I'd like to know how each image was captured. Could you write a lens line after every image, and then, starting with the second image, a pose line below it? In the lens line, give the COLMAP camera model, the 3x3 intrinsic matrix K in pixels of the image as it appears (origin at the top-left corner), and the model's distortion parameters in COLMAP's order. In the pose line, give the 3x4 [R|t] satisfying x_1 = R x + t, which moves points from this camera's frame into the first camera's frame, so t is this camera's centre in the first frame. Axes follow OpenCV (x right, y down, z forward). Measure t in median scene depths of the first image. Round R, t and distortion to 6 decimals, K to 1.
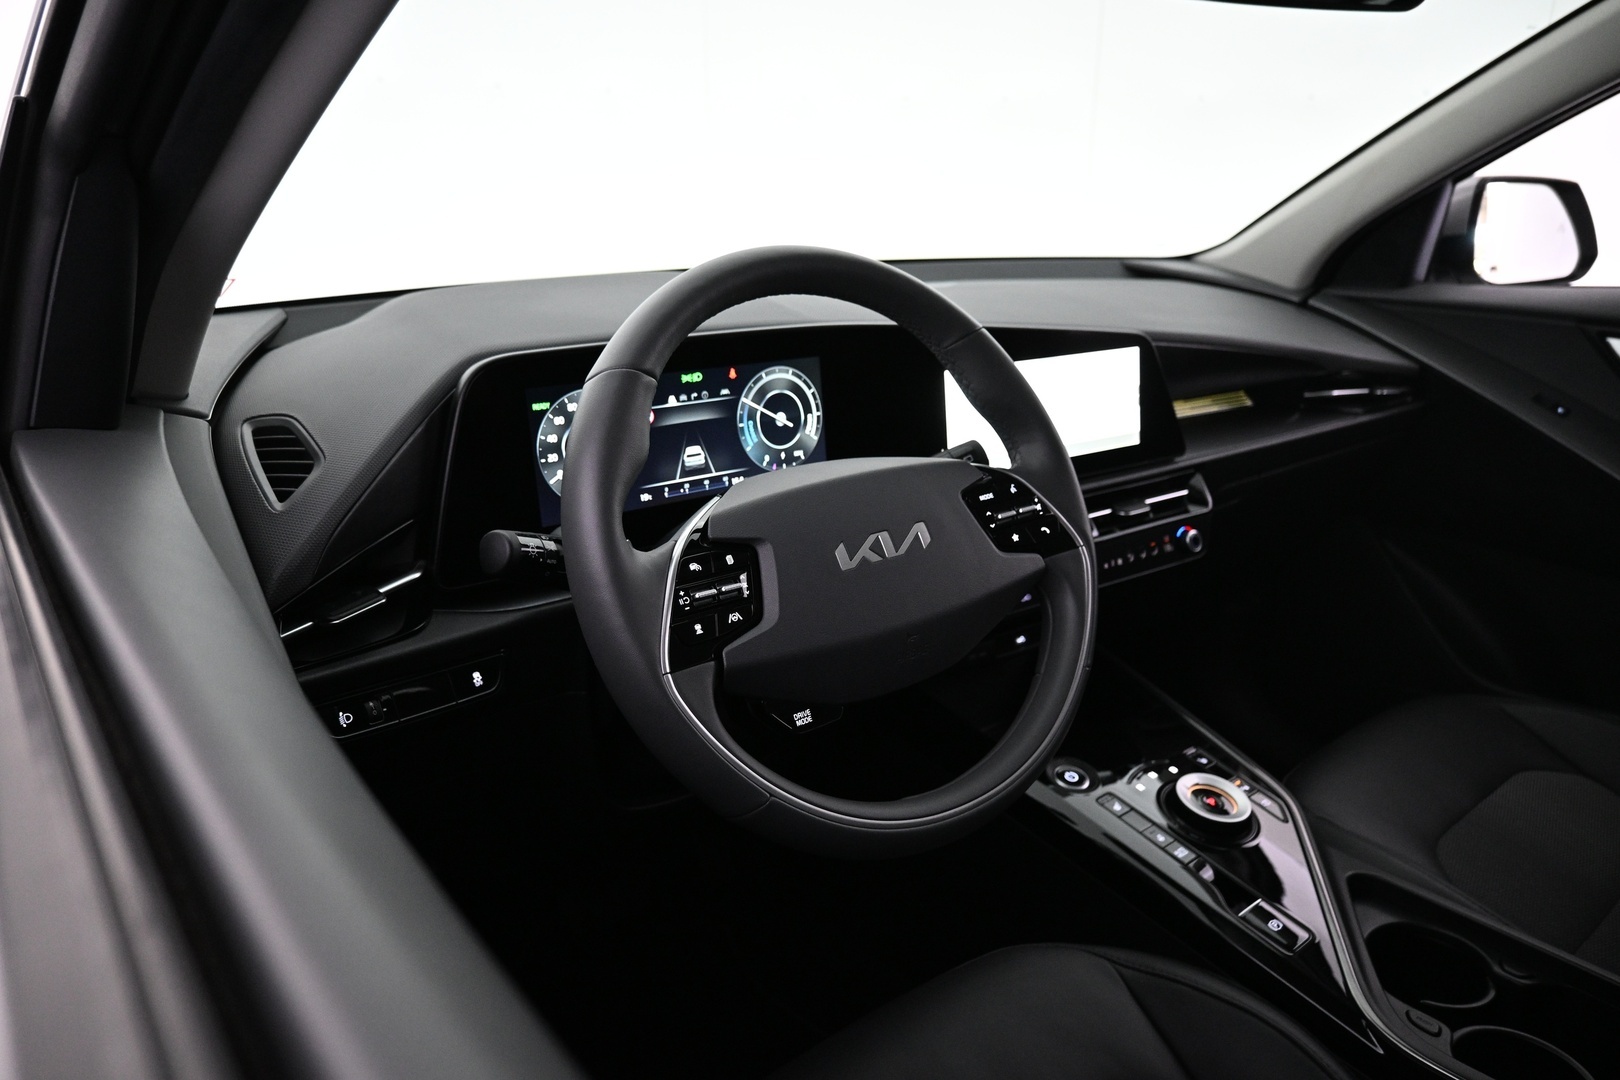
lens RADIAL K [[1101.1, 0, 810.0], [0, 1101.1, 540.0], [0, 0, 1]] dist [-0.003653, -0.002636]
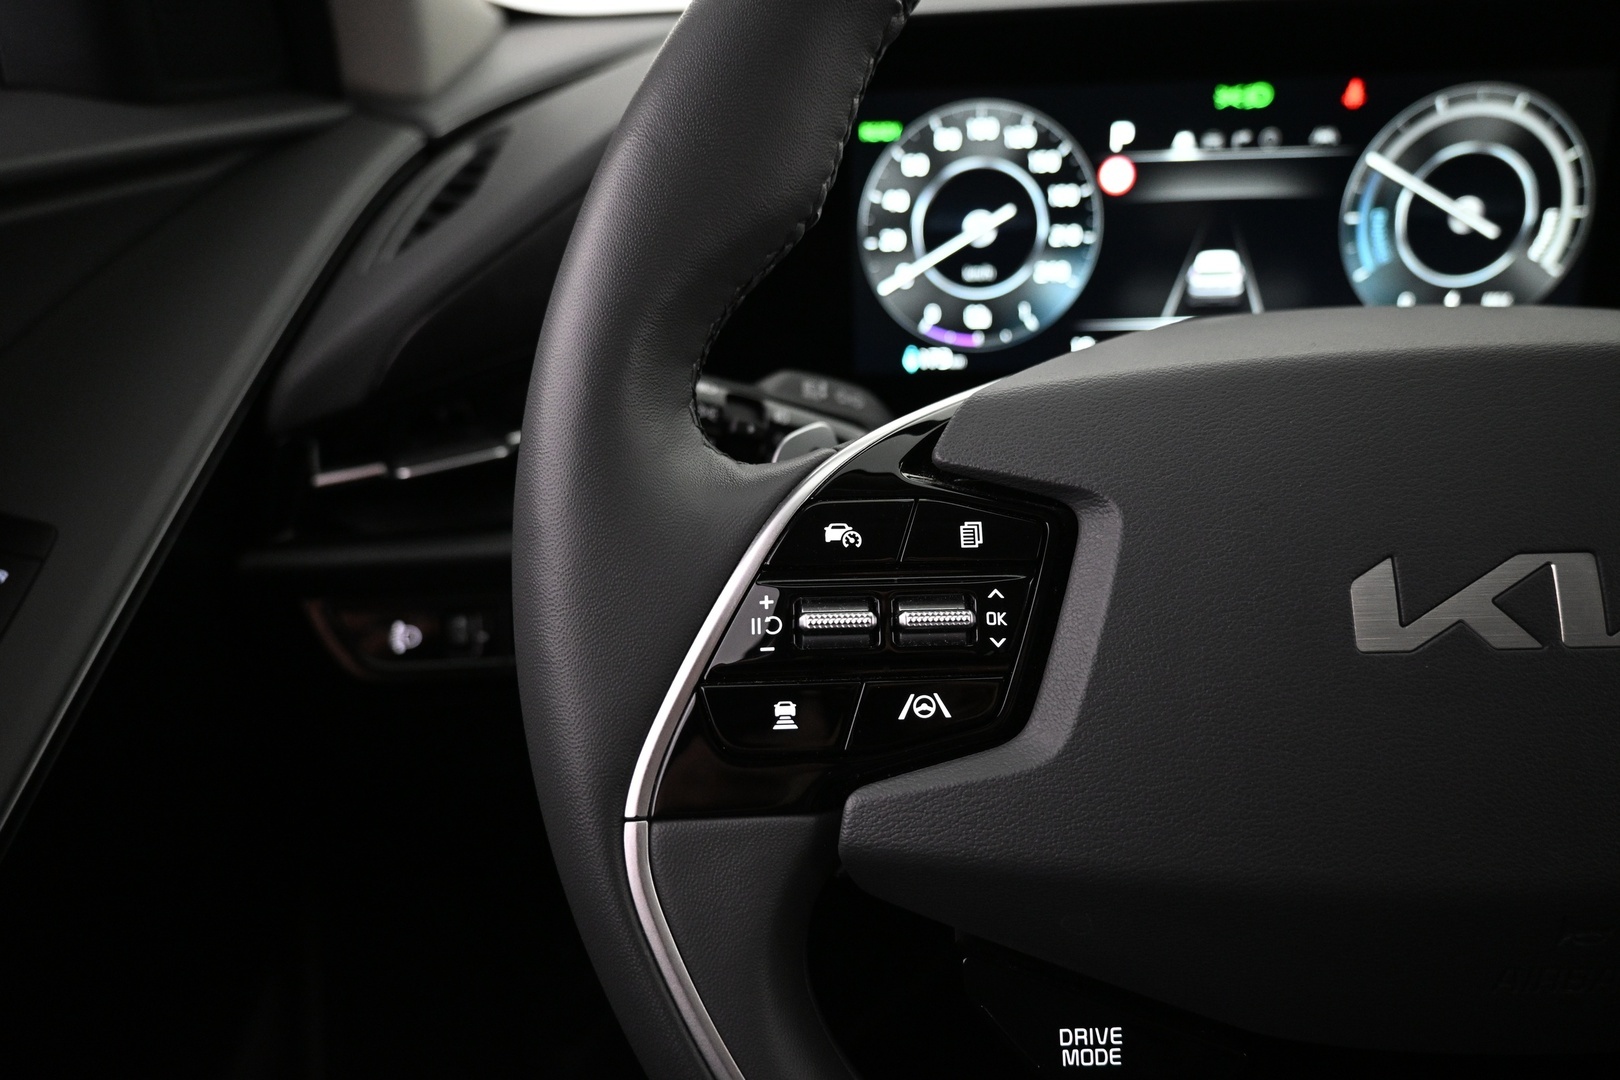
lens RADIAL K [[1101.1, 0, 810.0], [0, 1101.1, 540.0], [0, 0, 1]] dist [-0.003653, -0.002636]
pose [[0.765803, 0.240769, -0.596302, 0.067354], [-0.160631, 0.969491, 0.185162, -0.025927], [0.622691, -0.046013, 0.781114, 0.520823]]
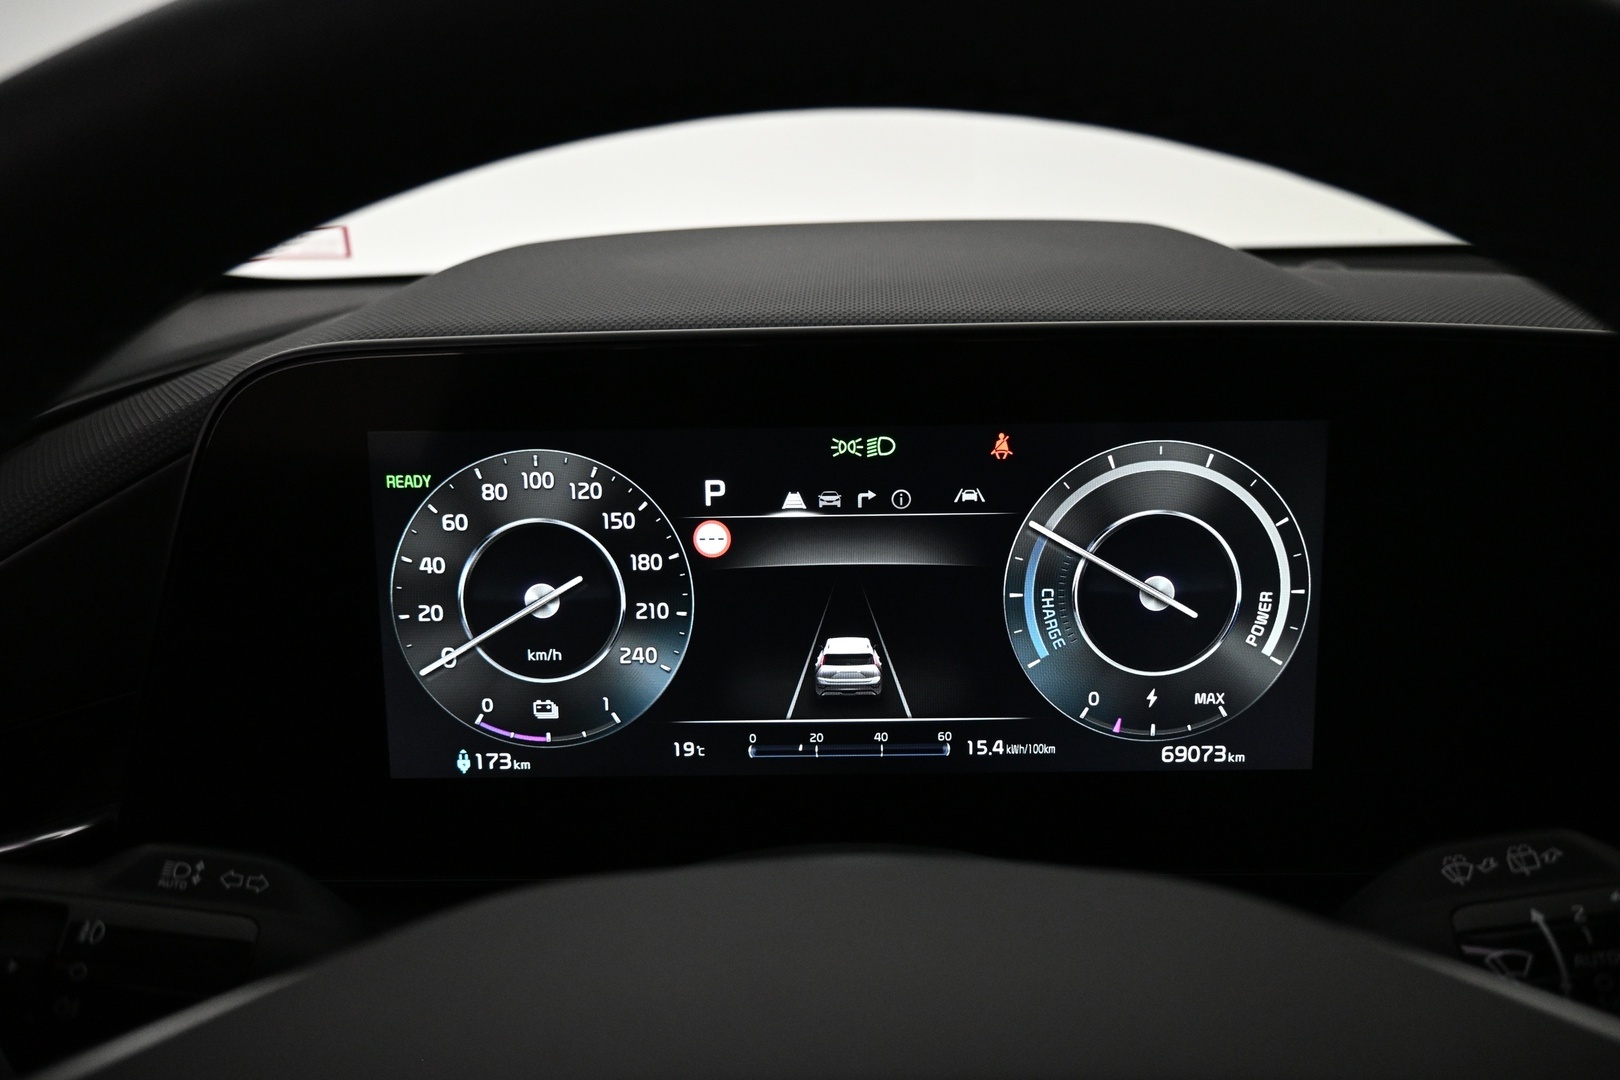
lens RADIAL K [[1101.1, 0, 810.0], [0, 1101.1, 540.0], [0, 0, 1]] dist [-0.003653, -0.002636]
pose [[0.779623, 0.146732, -0.608817, 0.097930], [-0.171912, 0.984961, 0.017244, -0.118686], [0.602191, 0.091219, 0.793124, 0.697931]]
